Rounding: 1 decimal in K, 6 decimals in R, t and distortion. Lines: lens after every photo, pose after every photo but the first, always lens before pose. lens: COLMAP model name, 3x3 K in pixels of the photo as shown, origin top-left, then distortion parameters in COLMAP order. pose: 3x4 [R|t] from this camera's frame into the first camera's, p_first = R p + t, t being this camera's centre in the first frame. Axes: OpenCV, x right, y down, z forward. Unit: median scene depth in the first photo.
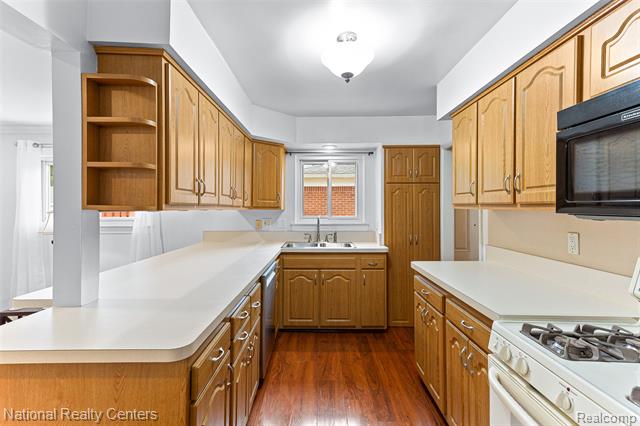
lens RADIAL K [[307.1, 0, 321.2], [0, 307.1, 202.4], [0, 0, 1]] dist [0.027916, 0.000373]
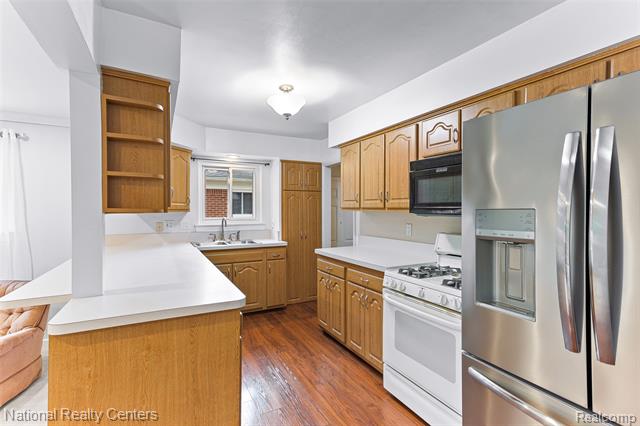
lens RADIAL K [[307.1, 0, 321.2], [0, 307.1, 202.4], [0, 0, 1]] dist [0.027916, 0.000373]
pose [[0.880302, 0.011512, 0.474274, -0.402472], [-0.008302, 0.999926, -0.008862, -0.006217], [-0.474341, 0.003863, 0.880333, -0.271821]]
